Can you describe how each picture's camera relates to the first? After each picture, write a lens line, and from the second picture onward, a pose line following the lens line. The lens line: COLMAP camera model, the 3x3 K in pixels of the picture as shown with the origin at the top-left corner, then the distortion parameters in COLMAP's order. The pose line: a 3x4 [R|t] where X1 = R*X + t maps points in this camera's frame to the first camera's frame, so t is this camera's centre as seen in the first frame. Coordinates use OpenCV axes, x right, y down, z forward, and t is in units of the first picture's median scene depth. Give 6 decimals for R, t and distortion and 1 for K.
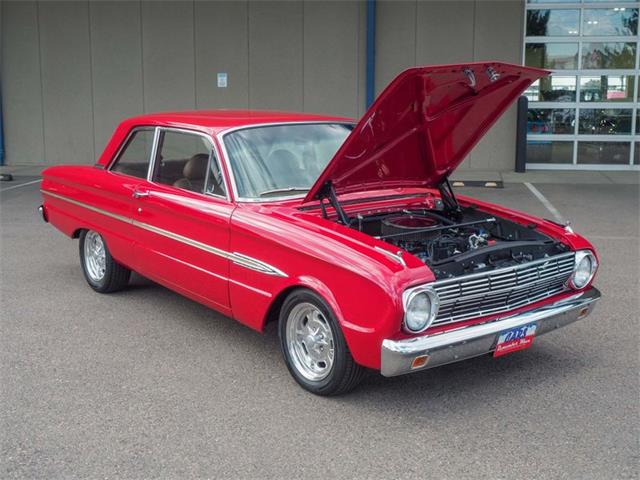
lens RADIAL K [[814.4, 0, 323.5], [0, 814.4, 237.9], [0, 0, 1]] dist [-0.001400, -0.032762]
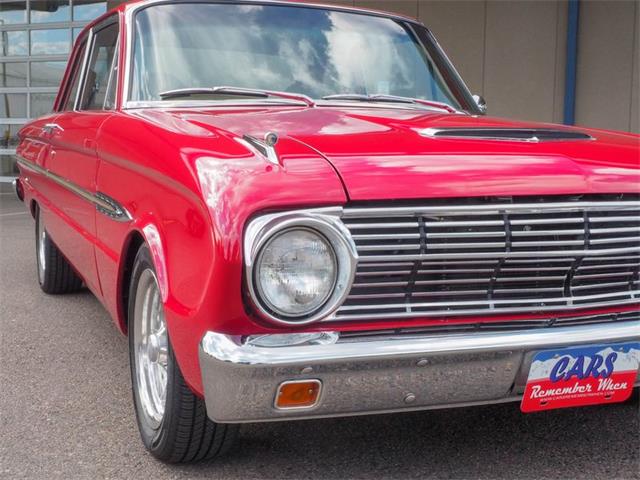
lens RADIAL K [[873.9, 0, 320.0], [0, 873.9, 240.0], [0, 0, 1]] dist [0.004984, -0.000974]
pose [[0.964008, 0.040326, -0.262799, 0.202405], [-0.061756, 0.995359, -0.073797, 0.088001], [0.258603, 0.087370, 0.962024, 0.474287]]
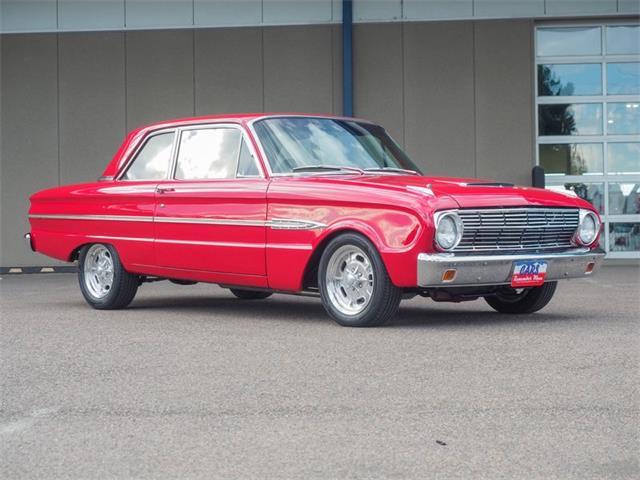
lens RADIAL K [[1267.4, 0, 320.0], [0, 1267.4, 240.0], [0, 0, 1]] dist [-0.025937, -0.002926]
pose [[0.998156, -0.016019, 0.058542, -0.148081], [0.025906, 0.984711, -0.172256, 0.346515], [-0.054888, 0.173455, 0.983311, -0.681068]]
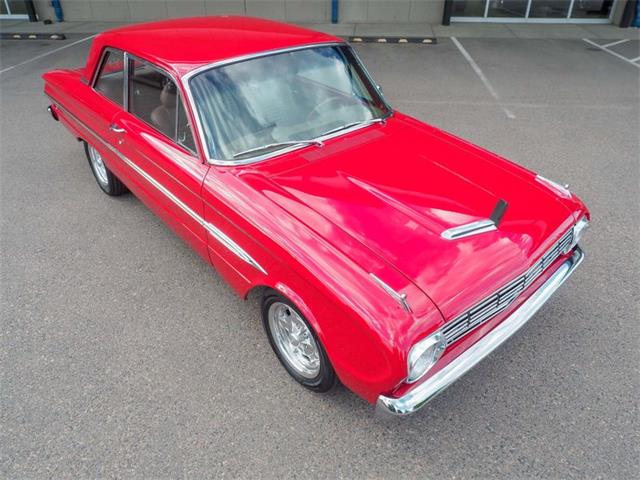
lens RADIAL K [[463.2, 0, 320.0], [0, 463.2, 240.0], [0, 0, 1]] dist [-0.006555, -0.009698]
pose [[0.999291, -0.022838, 0.029917, 0.000634], [0.009334, 0.920409, 0.390846, -0.173908], [-0.036462, -0.390290, 0.919970, 0.509461]]
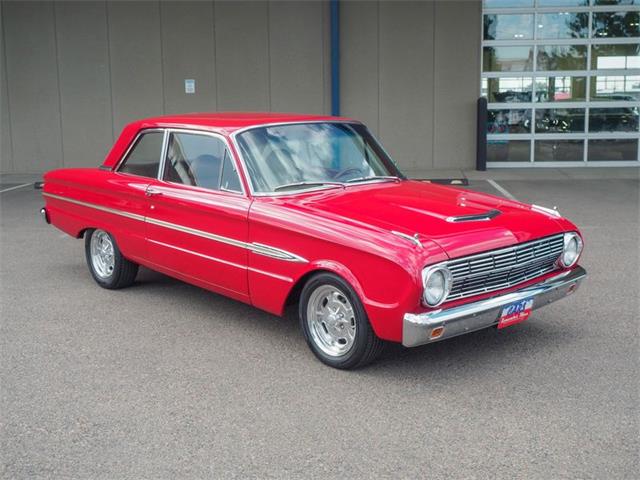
lens RADIAL K [[814.4, 0, 323.5], [0, 814.4, 237.9], [0, 0, 1]] dist [-0.001400, -0.032762]
pose [[0.997774, -0.025125, 0.061777, -0.084913], [0.025540, 0.999656, -0.005930, 0.020823], [-0.061607, 0.007495, 0.998072, -0.085429]]
